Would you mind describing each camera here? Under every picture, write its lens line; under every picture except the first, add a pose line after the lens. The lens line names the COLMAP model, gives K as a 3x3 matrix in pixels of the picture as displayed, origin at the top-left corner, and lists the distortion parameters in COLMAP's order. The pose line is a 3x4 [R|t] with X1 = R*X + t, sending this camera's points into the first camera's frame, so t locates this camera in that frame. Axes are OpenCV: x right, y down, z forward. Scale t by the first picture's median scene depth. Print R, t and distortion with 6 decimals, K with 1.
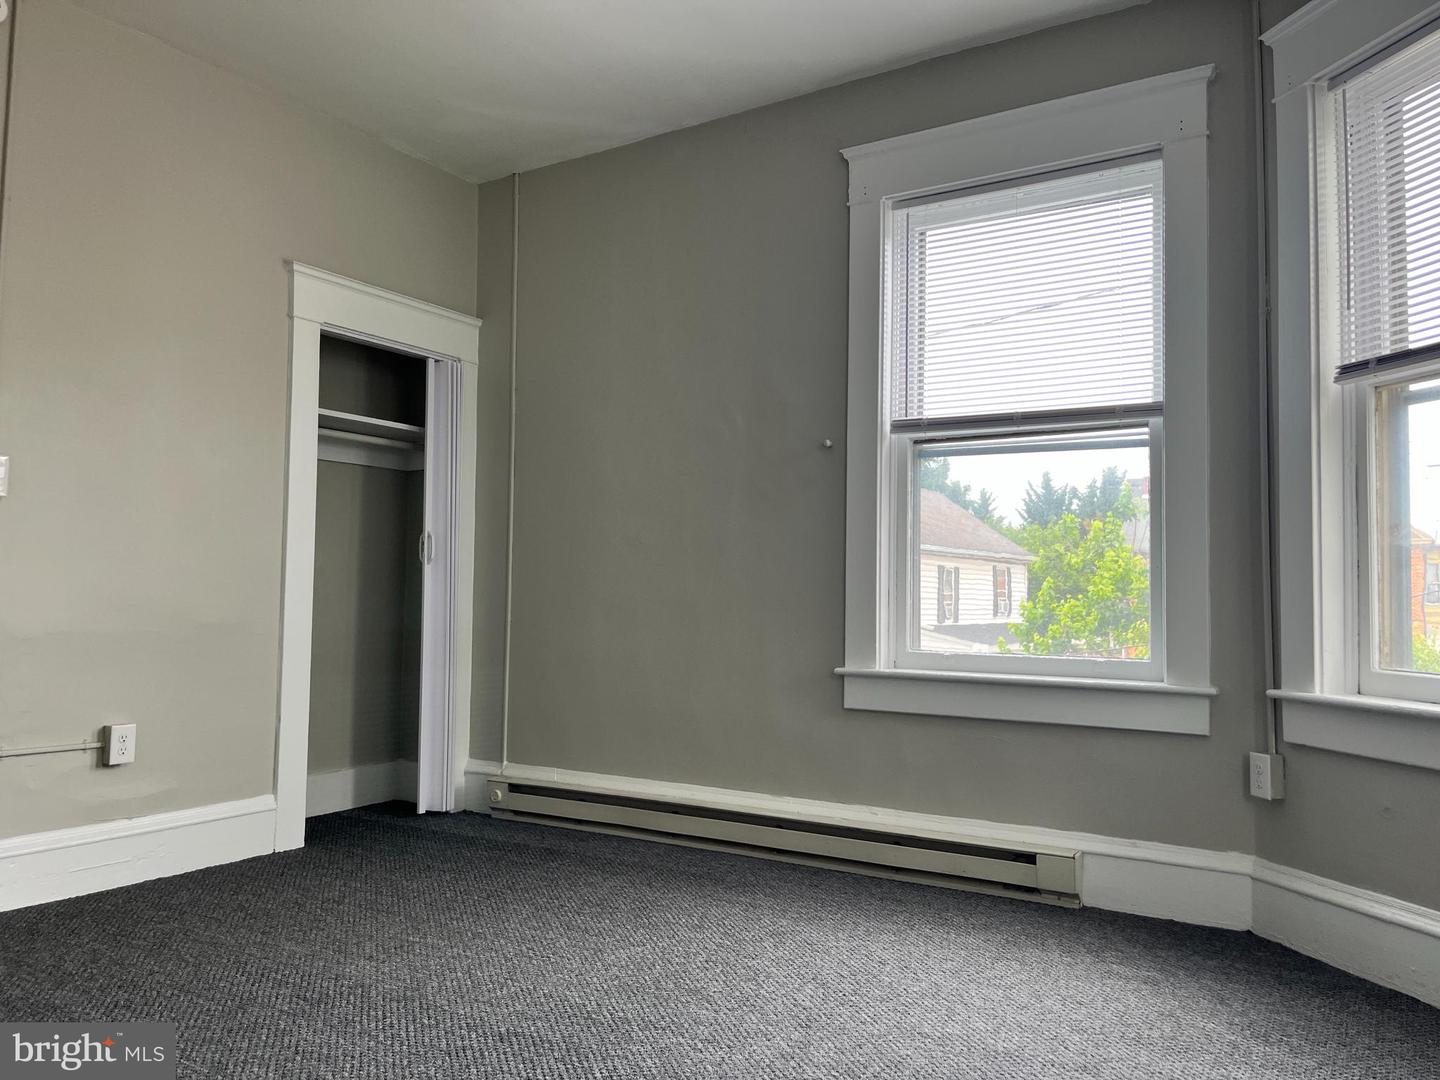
lens RADIAL K [[1087.9, 0, 692.2], [0, 1087.9, 542.8], [0, 0, 1]] dist [0.018635, -0.006227]
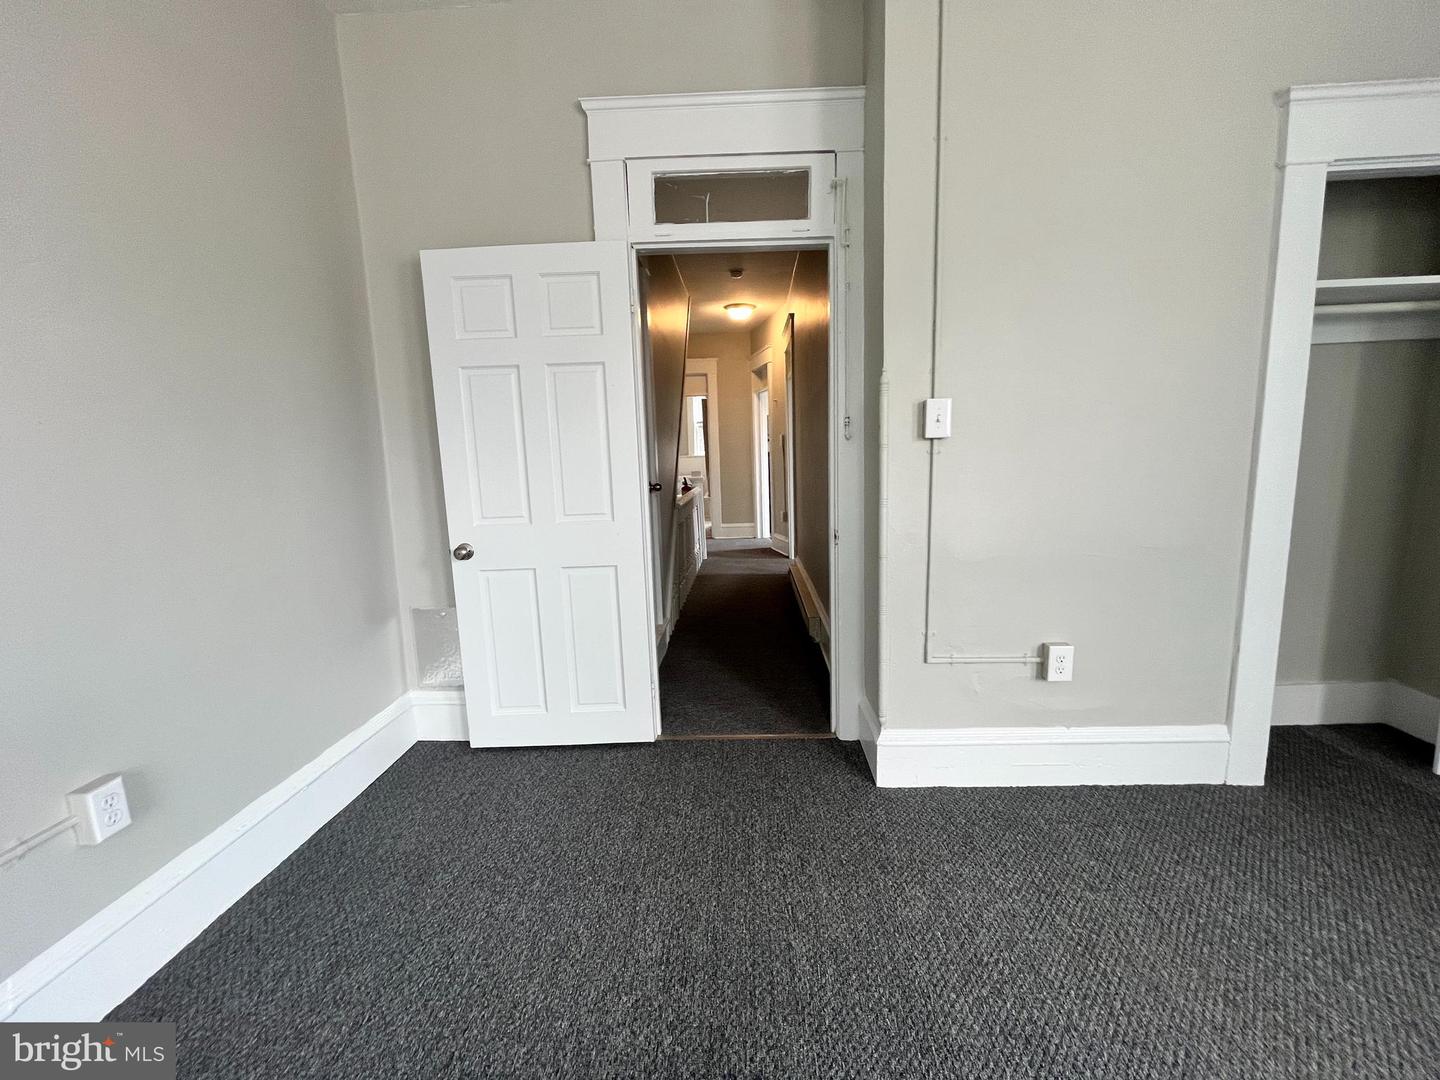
lens RADIAL K [[593.5, 0, 722.4], [0, 593.5, 535.0], [0, 0, 1]] dist [-0.009460, -0.000131]
pose [[0.505249, 0.096037, -0.857613, -0.209283], [0.088068, 0.982862, 0.161946, -0.057078], [0.858468, -0.157351, 0.488132, 0.462412]]
